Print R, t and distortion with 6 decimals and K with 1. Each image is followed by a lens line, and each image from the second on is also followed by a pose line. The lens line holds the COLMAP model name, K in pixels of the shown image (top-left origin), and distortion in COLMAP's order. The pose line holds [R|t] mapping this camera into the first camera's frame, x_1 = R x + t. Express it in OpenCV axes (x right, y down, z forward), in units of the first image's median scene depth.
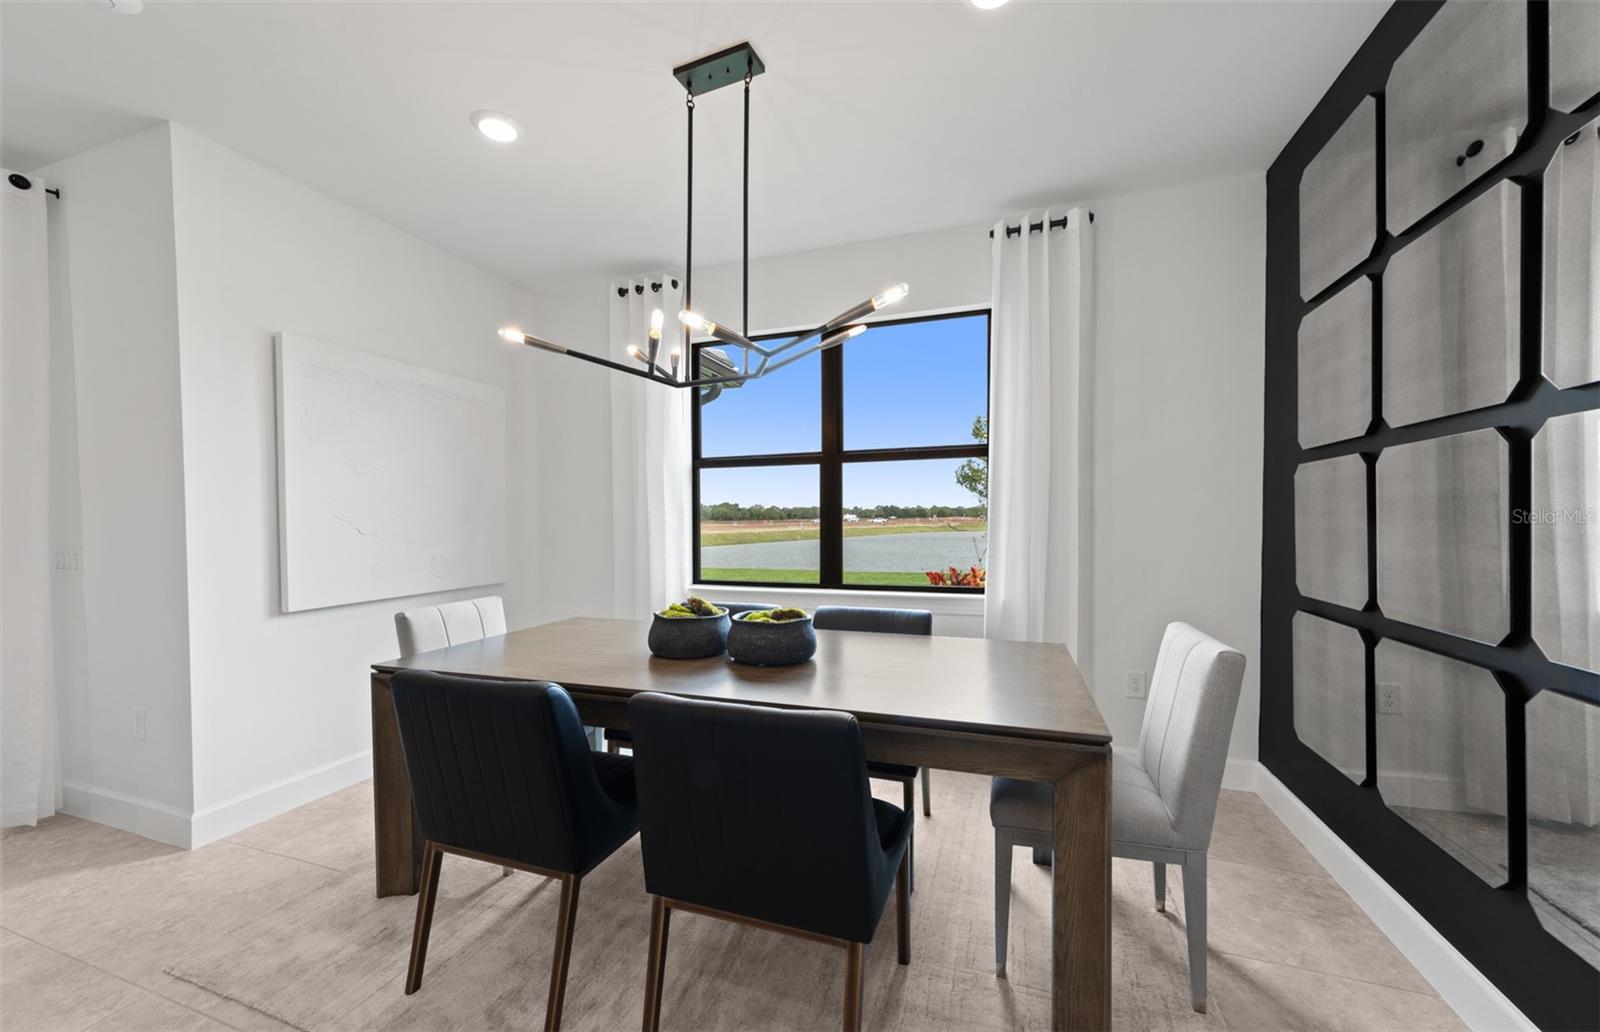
lens RADIAL K [[589.2, 0, 795.5], [0, 589.2, 533.0], [0, 0, 1]] dist [0.007586, -0.001050]
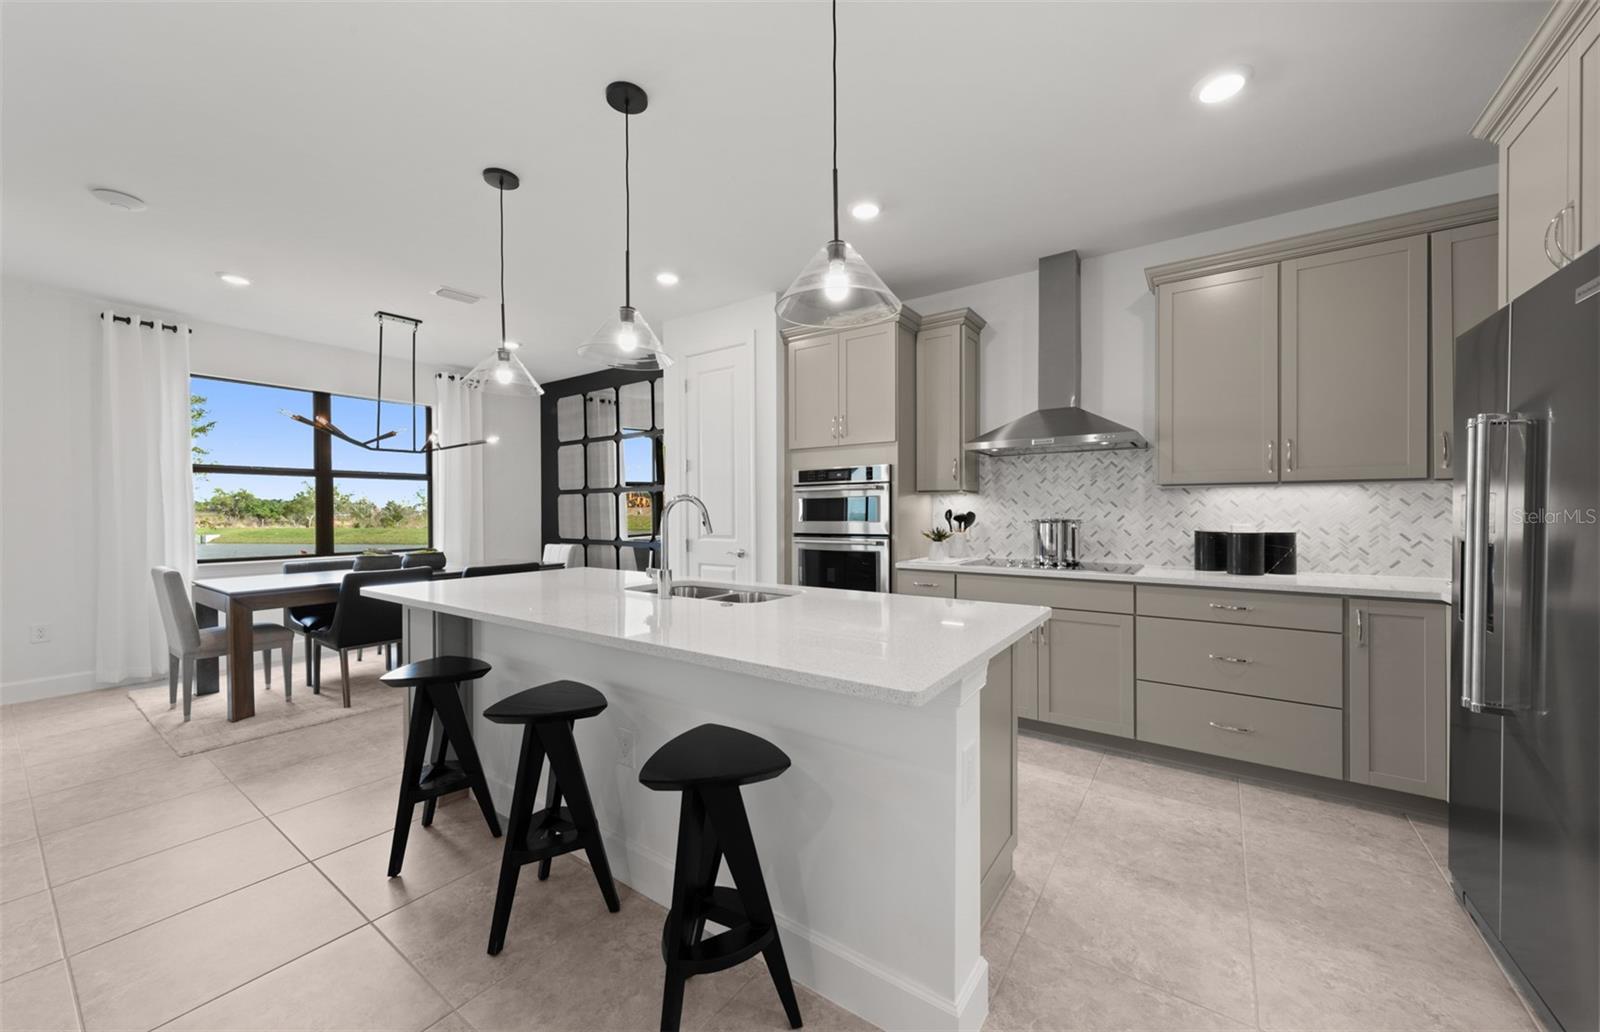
lens RADIAL K [[589.2, 0, 793.0], [0, 589.2, 513.4], [0, 0, 1]] dist [0.007586, -0.001050]
pose [[0.277140, 0.001803, 0.960828, -1.333827], [0.025937, 0.999620, -0.009357, 0.029574], [-0.960479, 0.027514, 0.276988, -0.758090]]
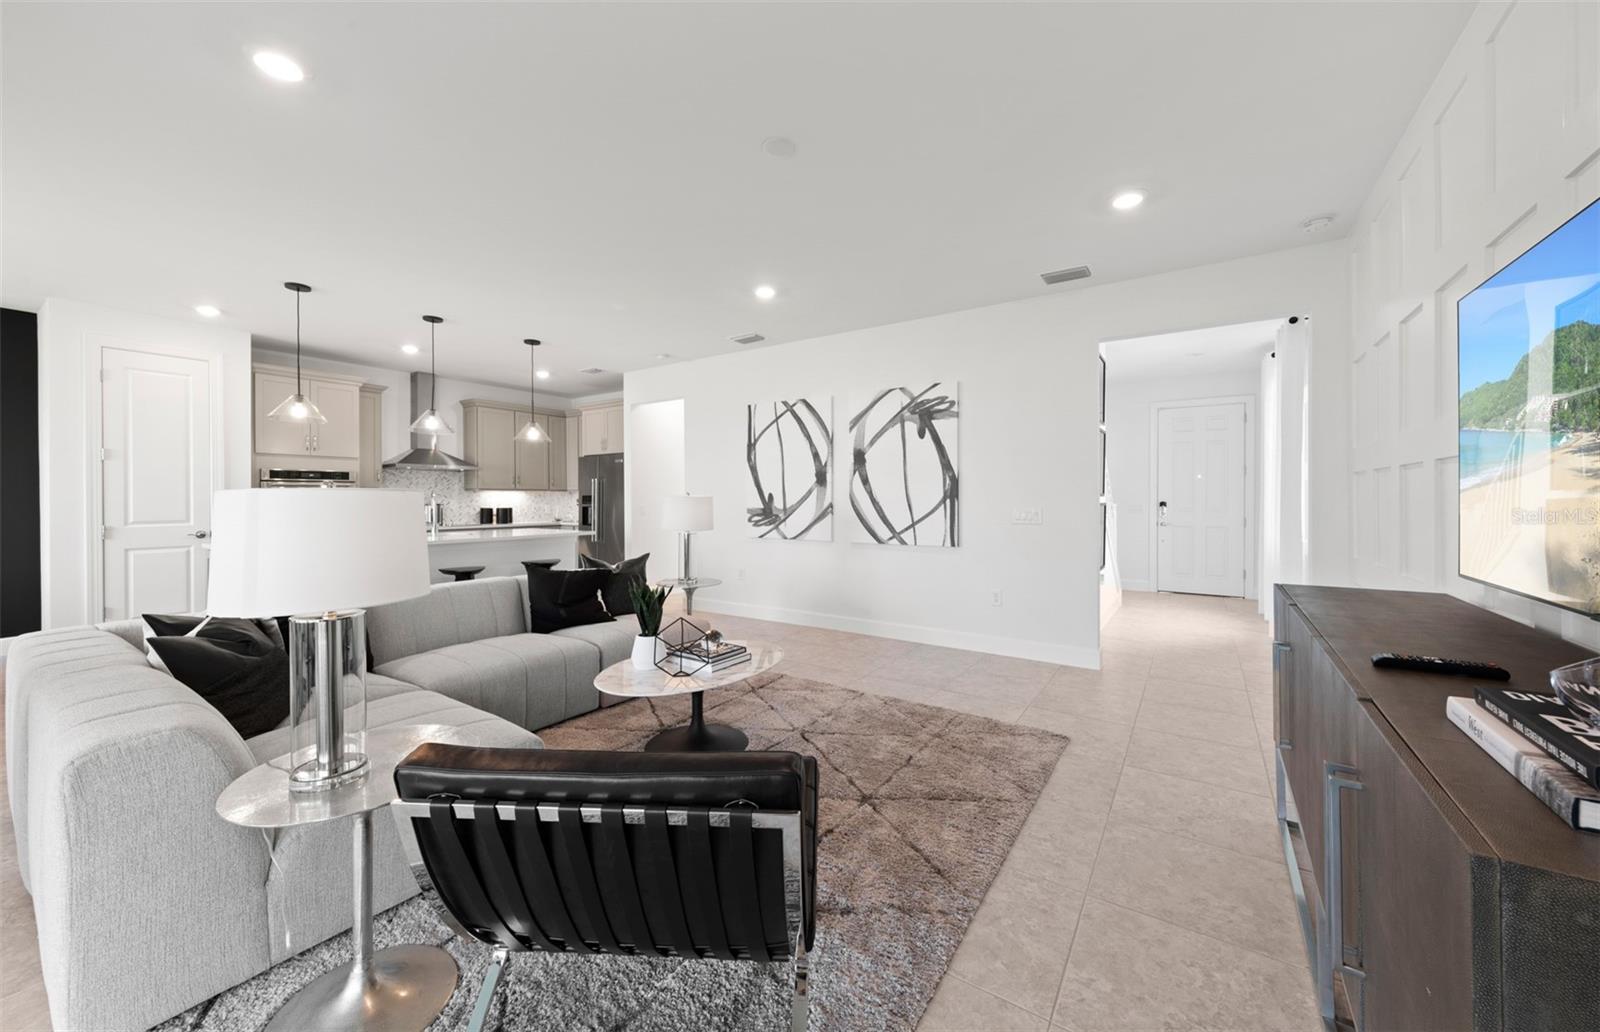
lens RADIAL K [[589.2, 0, 797.6], [0, 589.2, 501.1], [0, 0, 1]] dist [0.007586, -0.001050]
pose [[-0.967486, 0.008726, 0.252774, -2.141098], [0.015916, 0.999524, 0.026411, -0.006730], [-0.252424, 0.029576, -0.967165, 1.062103]]
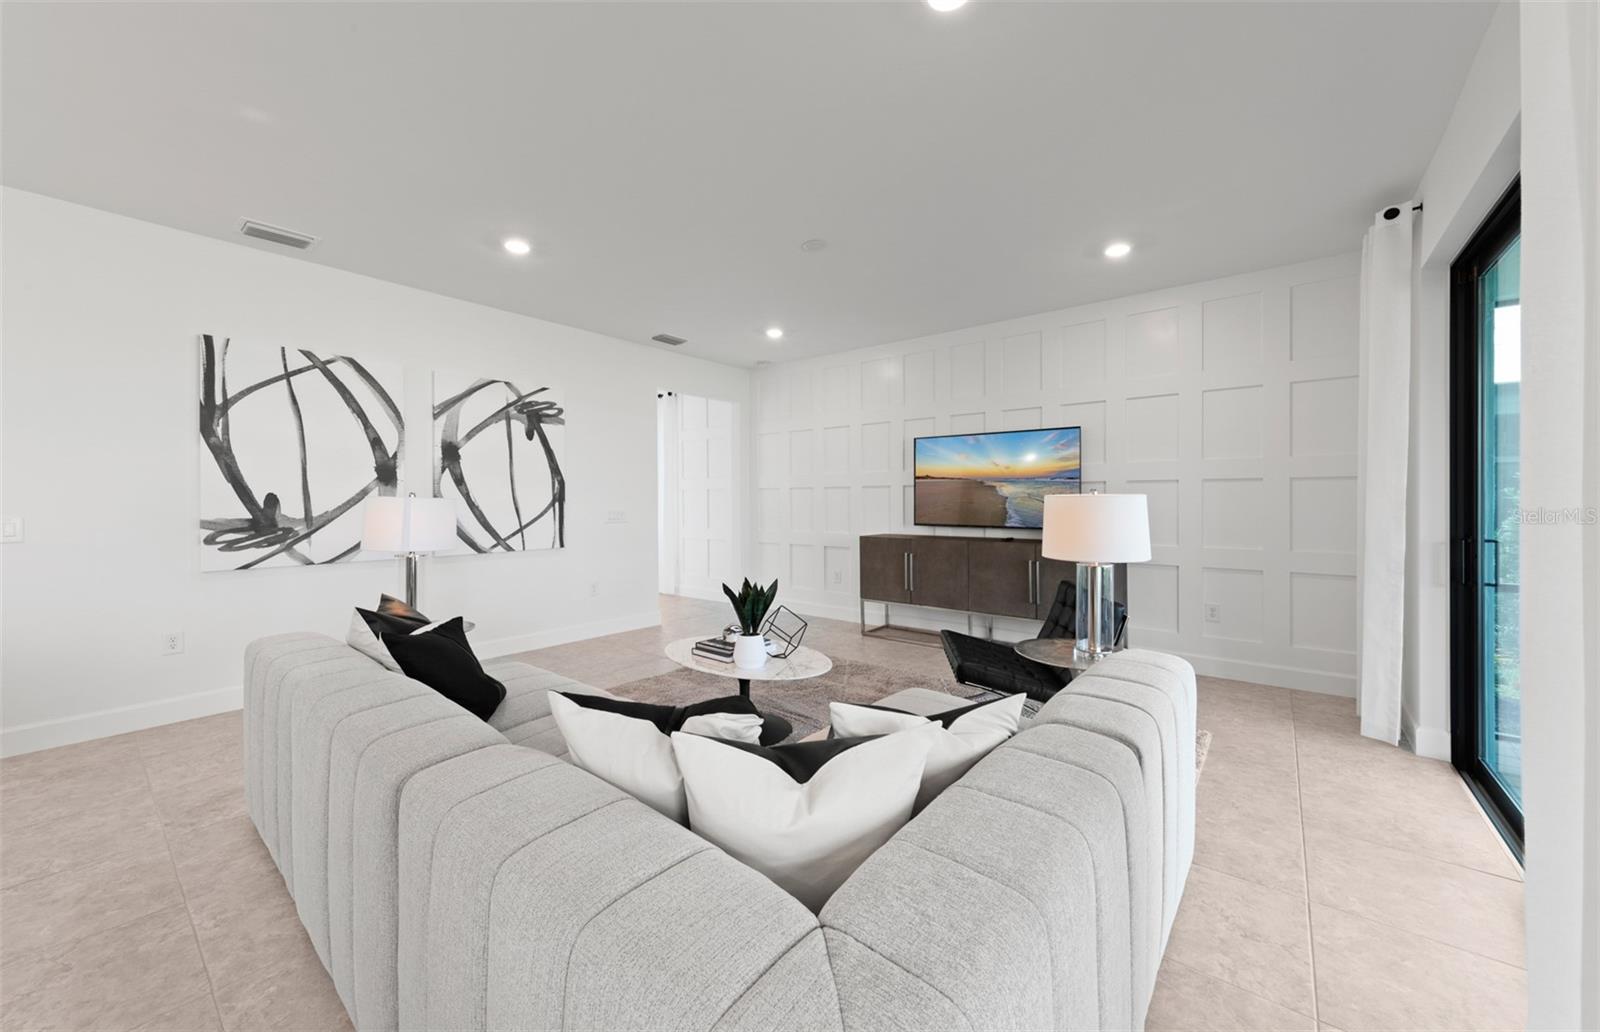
lens RADIAL K [[589.2, 0, 797.0], [0, 589.2, 501.3], [0, 0, 1]] dist [0.007586, -0.001050]
pose [[-0.329901, 0.009900, -0.943964, -0.710688], [-0.015885, 0.999745, 0.016036, -0.002934], [0.943882, 0.020286, -0.329660, 0.570280]]
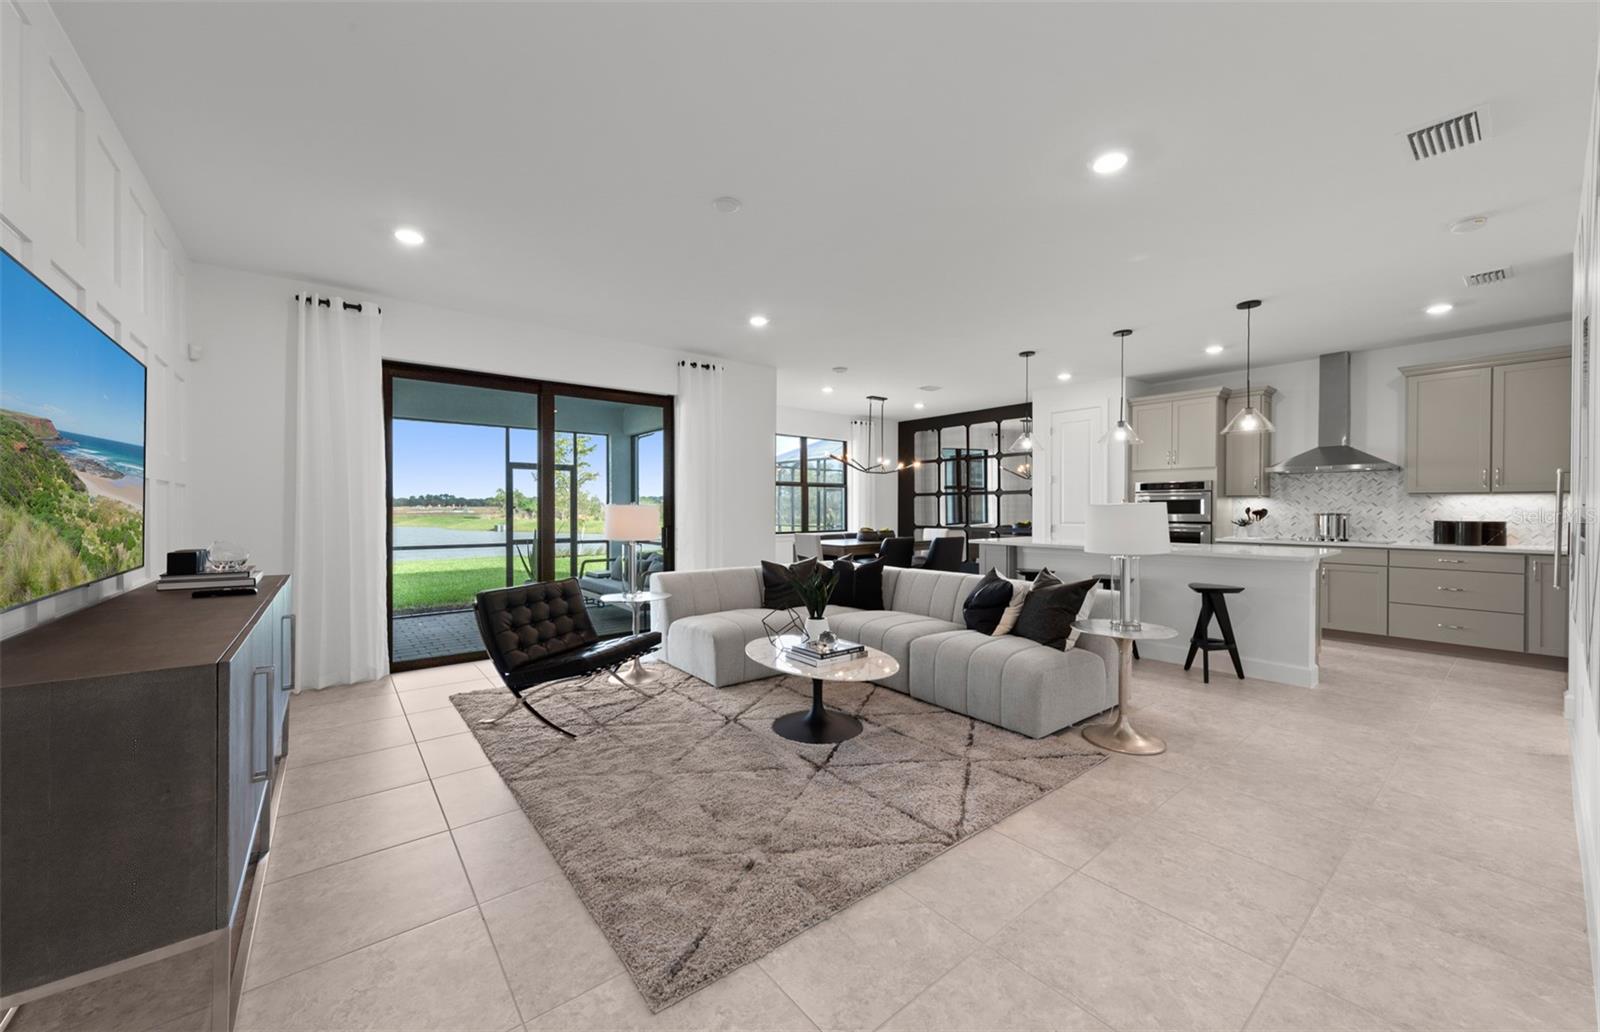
lens RADIAL K [[589.2, 0, 792.4], [0, 589.2, 512.2], [0, 0, 1]] dist [0.007586, -0.001050]
pose [[0.529820, 0.001883, 0.848108, -2.717104], [0.016028, 0.999797, -0.012232, 0.035669], [-0.847958, 0.020075, 0.529683, -0.450831]]
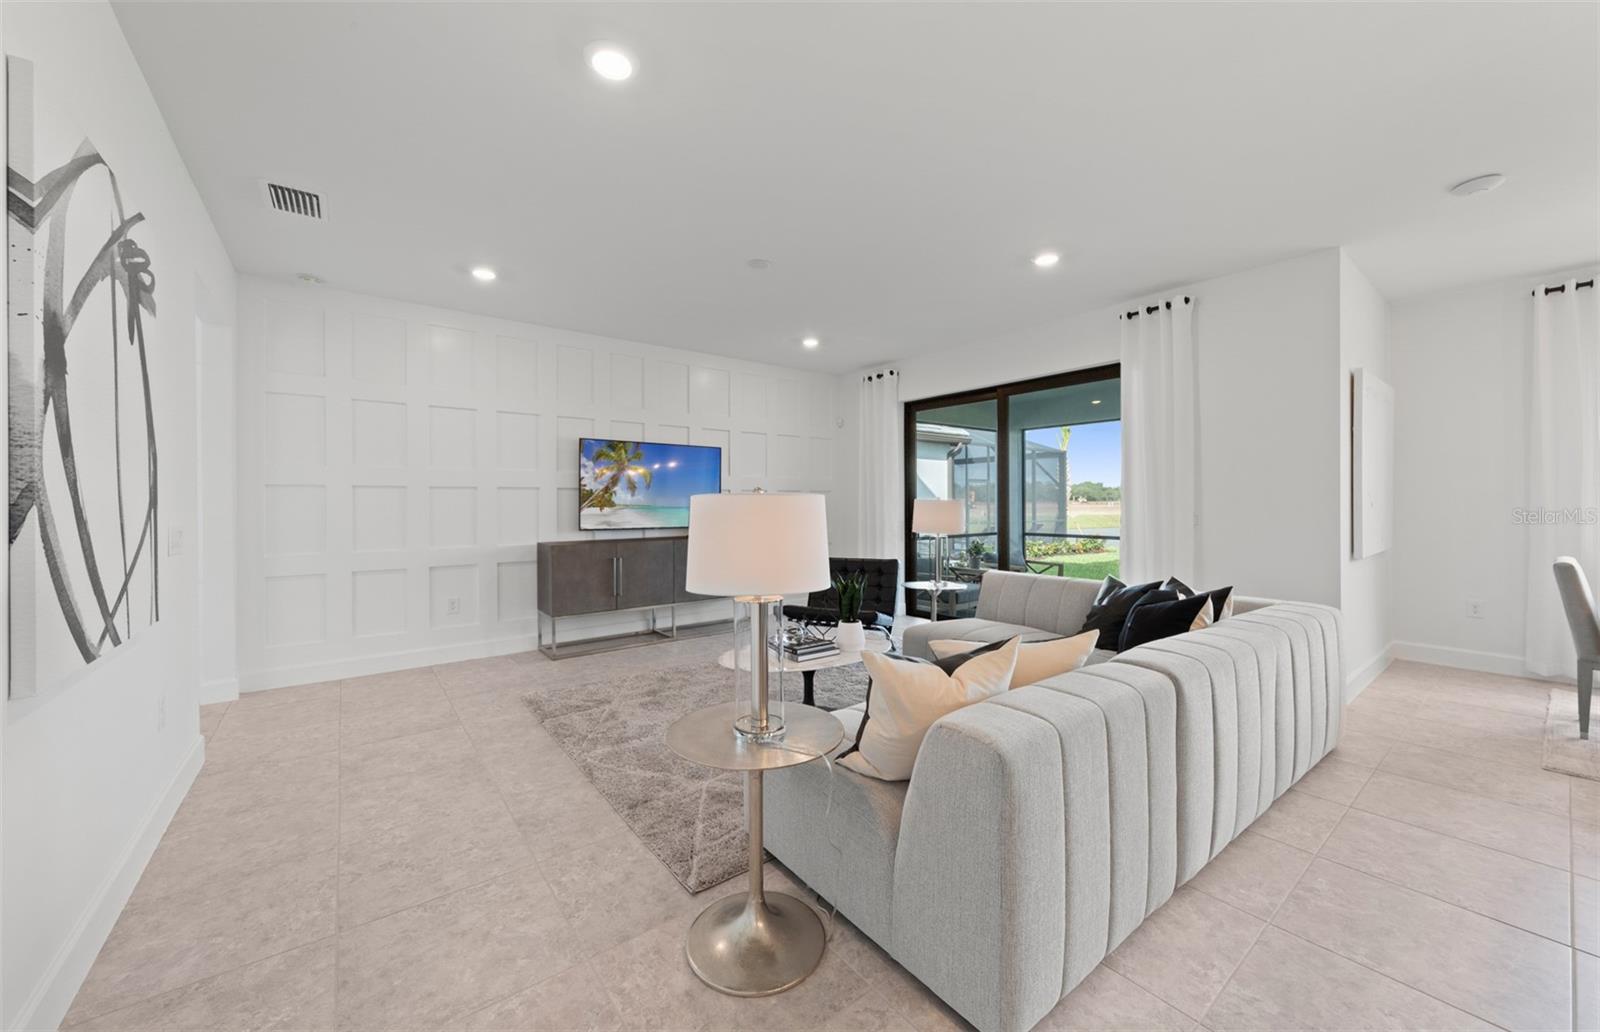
lens RADIAL K [[589.2, 0, 798.7], [0, 589.2, 500.7], [0, 0, 1]] dist [0.007586, -0.001050]
pose [[0.841284, 0.003062, -0.540585, -1.109406], [-0.015090, 0.999727, -0.017821, 0.030917], [0.540383, 0.023151, 0.841100, -0.860406]]
